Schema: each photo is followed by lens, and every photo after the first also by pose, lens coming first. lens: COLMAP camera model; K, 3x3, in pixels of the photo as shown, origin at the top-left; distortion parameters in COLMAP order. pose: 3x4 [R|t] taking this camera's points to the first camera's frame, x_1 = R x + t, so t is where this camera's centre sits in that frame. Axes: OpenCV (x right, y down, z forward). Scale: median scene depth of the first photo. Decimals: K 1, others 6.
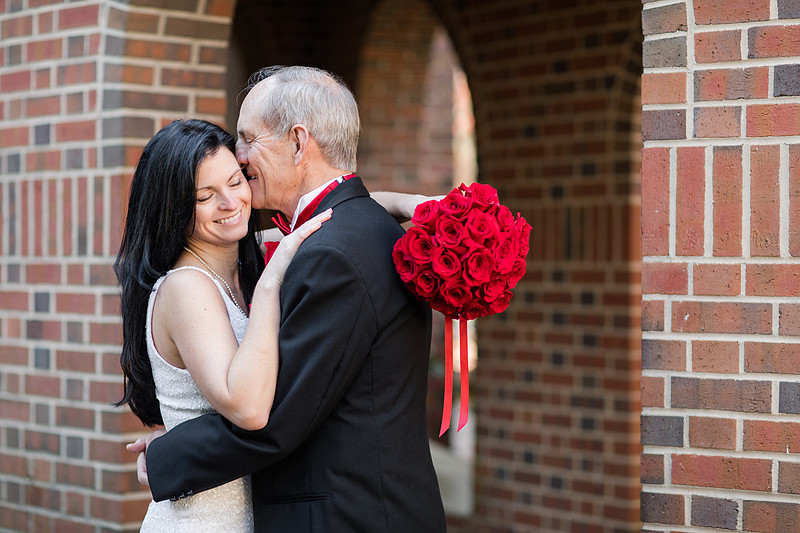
lens RADIAL K [[1949.6, 0, 400.1], [0, 1949.6, 266.4], [0, 0, 1]] dist [0.012090, 0.066426]
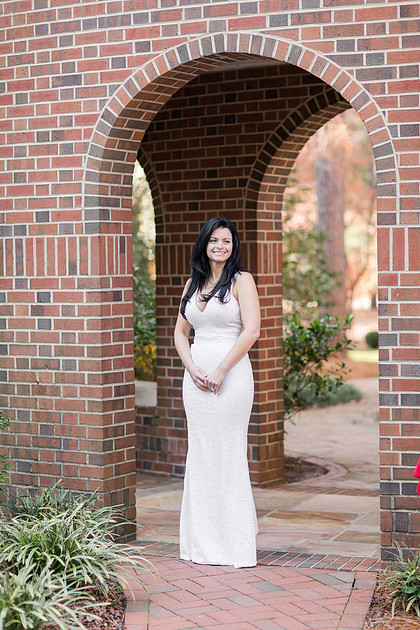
lens RADIAL K [[1483.0, 0, 210.0], [0, 1483.0, 313.2], [0, 0, 1]] dist [0.025419, -0.019740]
pose [[0.956174, -0.026053, 0.291639, -0.498713], [0.018220, 0.999397, 0.029543, -0.008630], [-0.292233, -0.022934, 0.956072, -0.596779]]
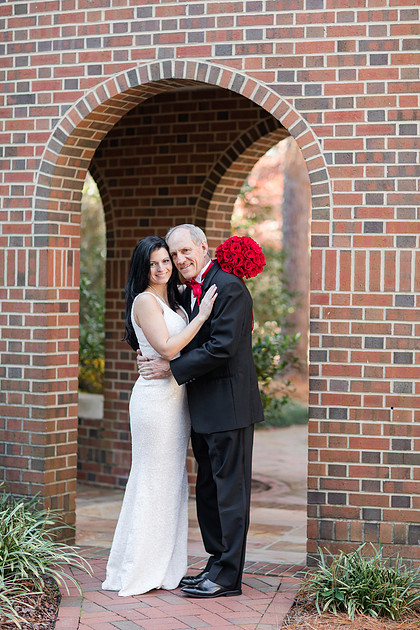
lens RADIAL K [[1579.5, 0, 219.3], [0, 1579.5, 294.7], [0, 0, 1]] dist [0.036957, -0.113514]
pose [[0.948500, 0.008465, 0.316663, -0.522690], [-0.010501, 0.999934, 0.004723, -0.006129], [-0.316602, -0.007805, 0.948526, -0.774828]]
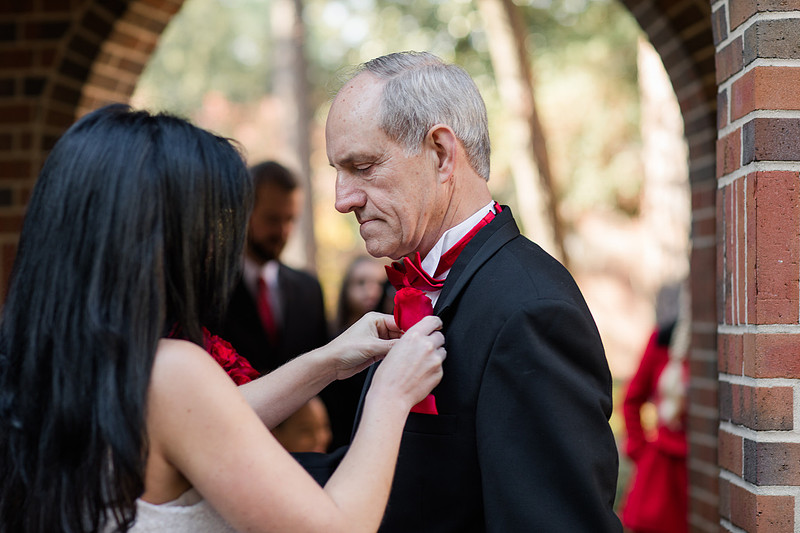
lens RADIAL K [[1909.3, 0, 400.1], [0, 1909.3, 267.1], [0, 0, 1]] dist [0.042060, 0.271093]
pose [[0.809548, 0.006732, 0.587015, -0.299093], [0.004411, 0.999836, -0.017550, -0.011193], [-0.587037, 0.016797, 0.809386, 0.399946]]
